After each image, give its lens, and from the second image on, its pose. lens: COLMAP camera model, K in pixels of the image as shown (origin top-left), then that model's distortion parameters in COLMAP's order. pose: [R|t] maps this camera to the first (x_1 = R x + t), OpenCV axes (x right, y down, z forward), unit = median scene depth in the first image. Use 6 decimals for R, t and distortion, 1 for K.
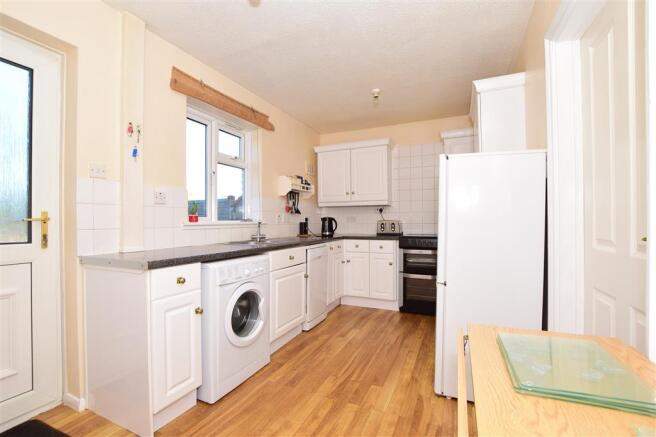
lens RADIAL K [[290.5, 0, 328.5], [0, 290.5, 224.5], [0, 0, 1]] dist [-0.026331, 0.000241]
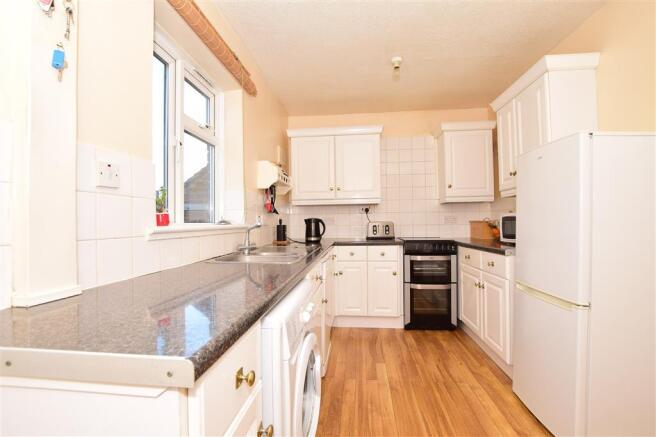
lens RADIAL K [[290.5, 0, 328.5], [0, 290.5, 224.5], [0, 0, 1]] dist [-0.026331, 0.000241]
pose [[0.949558, -0.008639, 0.313474, -0.229180], [0.011372, 0.999912, -0.006891, -0.002965], [-0.313386, 0.010108, 0.949572, 0.261408]]
